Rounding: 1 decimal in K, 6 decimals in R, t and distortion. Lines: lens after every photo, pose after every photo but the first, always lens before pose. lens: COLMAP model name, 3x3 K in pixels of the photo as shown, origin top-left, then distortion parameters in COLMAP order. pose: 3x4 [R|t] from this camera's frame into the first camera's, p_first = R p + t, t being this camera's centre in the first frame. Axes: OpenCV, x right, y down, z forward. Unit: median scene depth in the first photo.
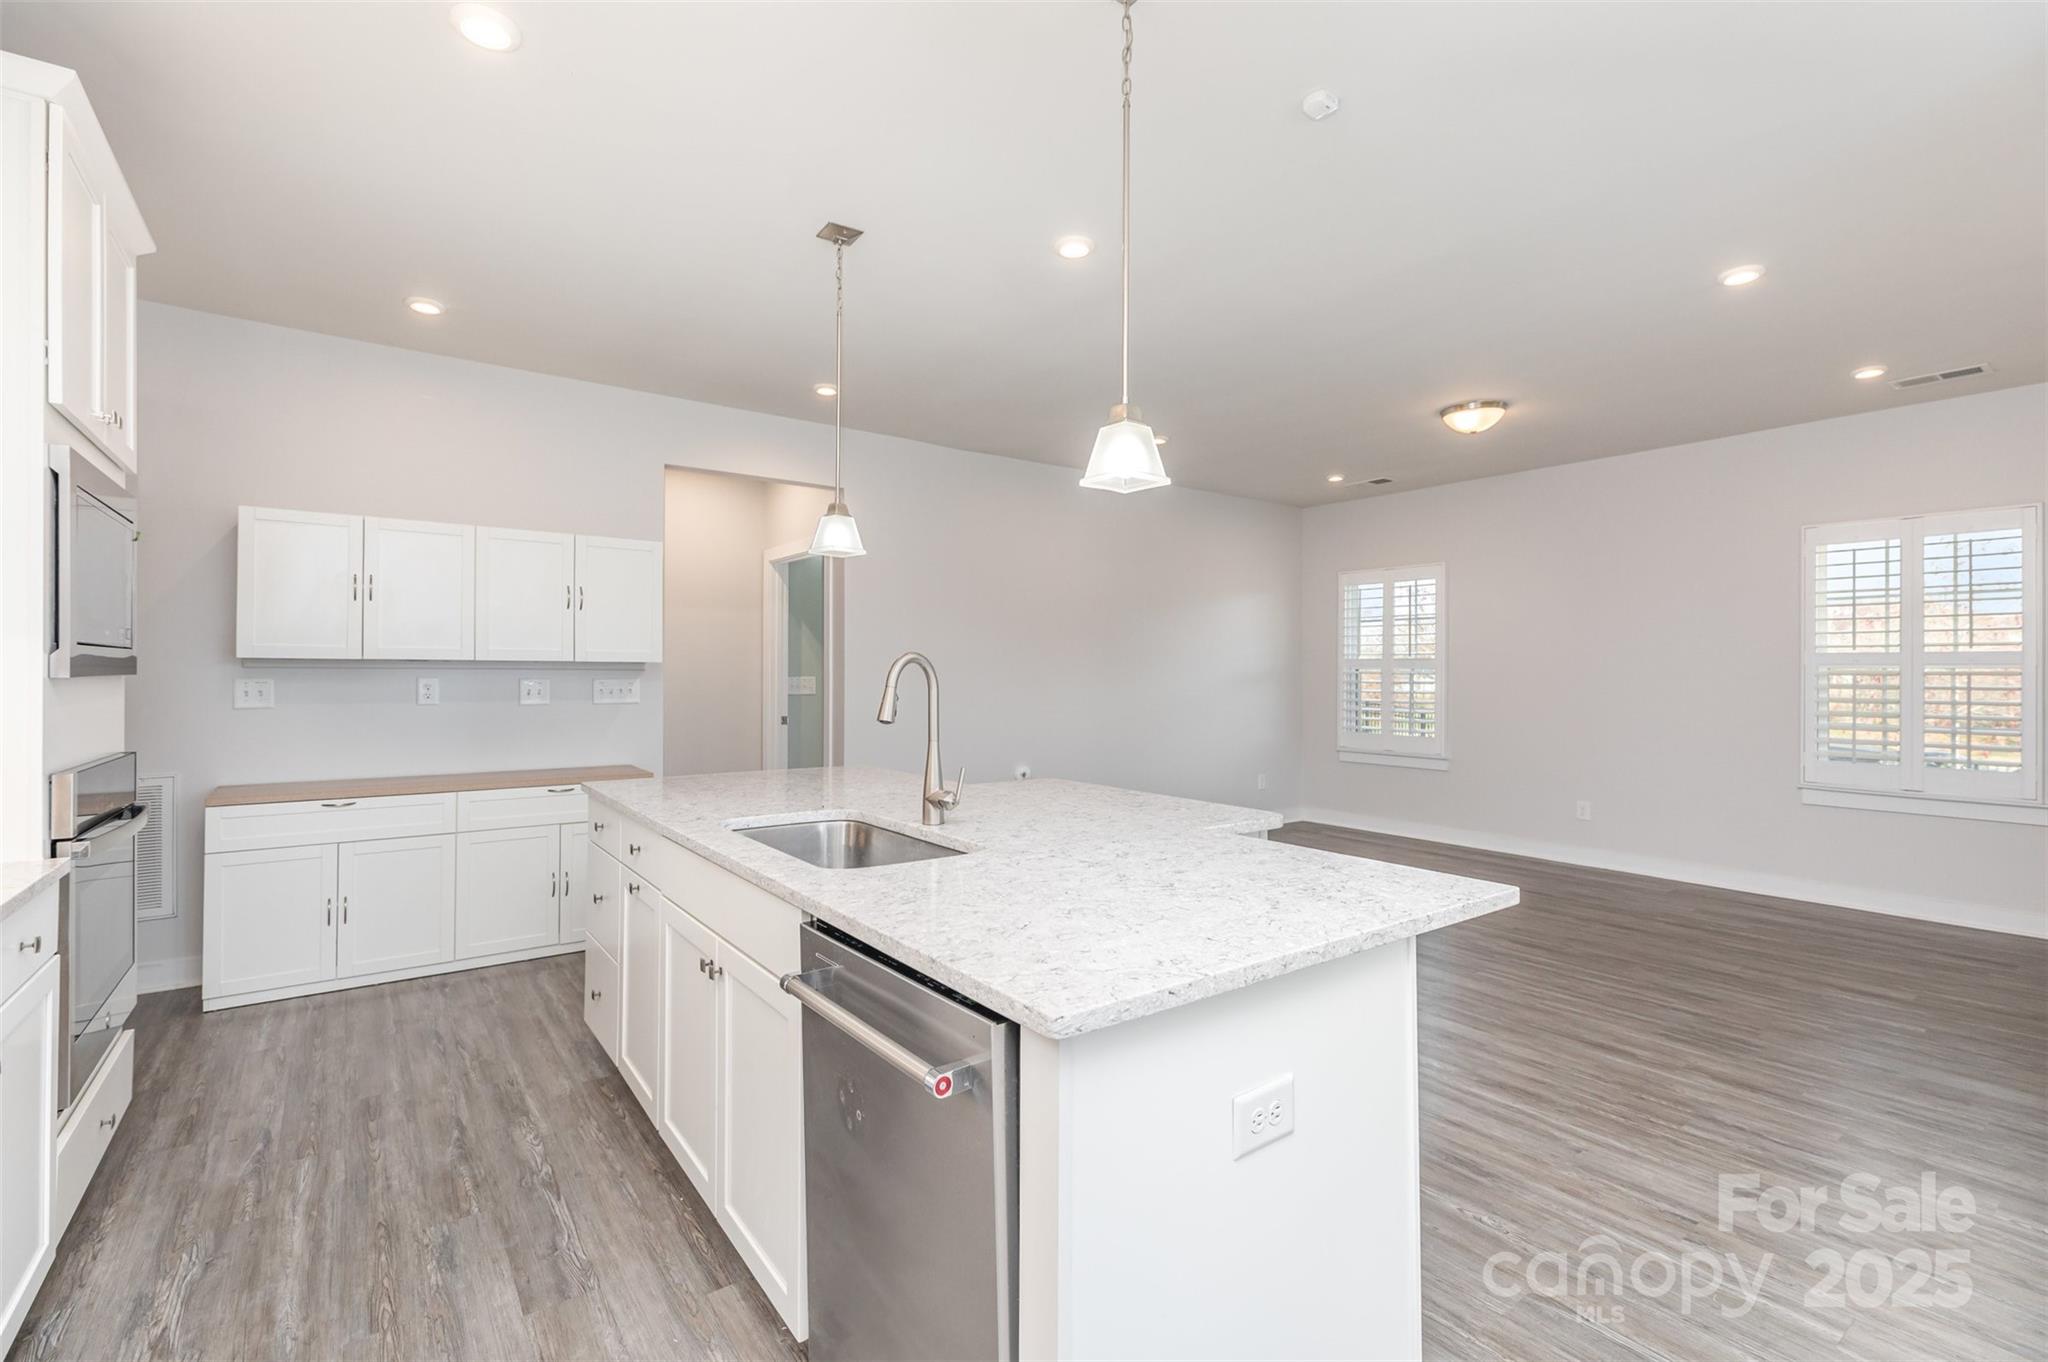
lens RADIAL K [[935.1, 0, 1030.3], [0, 935.1, 670.9], [0, 0, 1]] dist [0.005983, 0.001377]
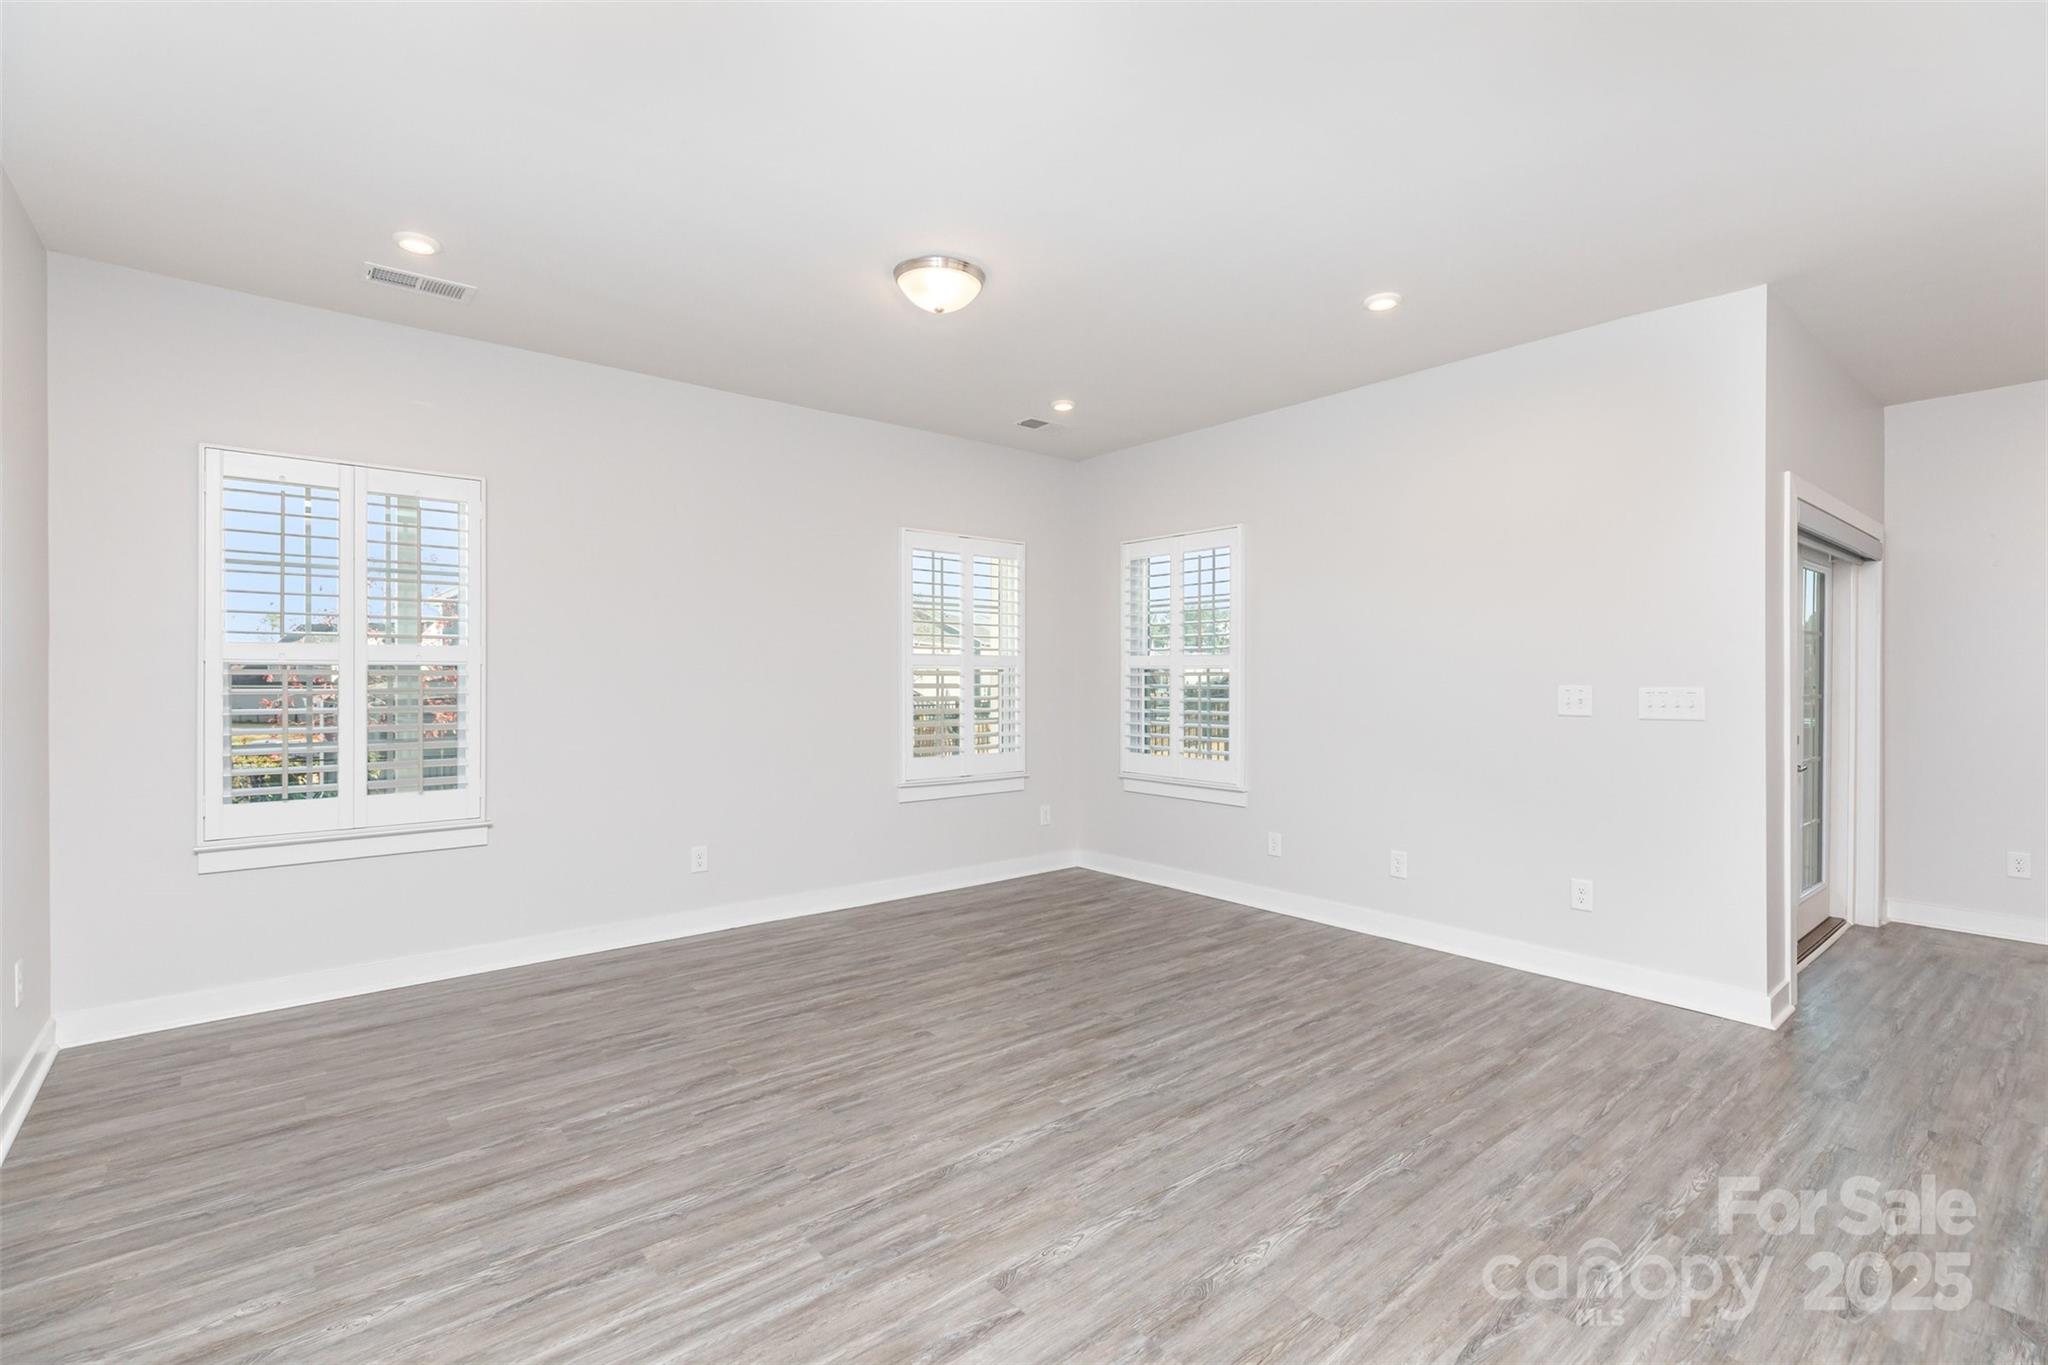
lens RADIAL K [[935.1, 0, 1018.9], [0, 935.1, 675.4], [0, 0, 1]] dist [0.005983, 0.001377]
pose [[-0.059007, 0.003989, 0.998250, -0.272364], [-0.004256, 0.999982, -0.004247, 0.017532], [-0.998248, -0.004499, -0.058989, 1.485922]]
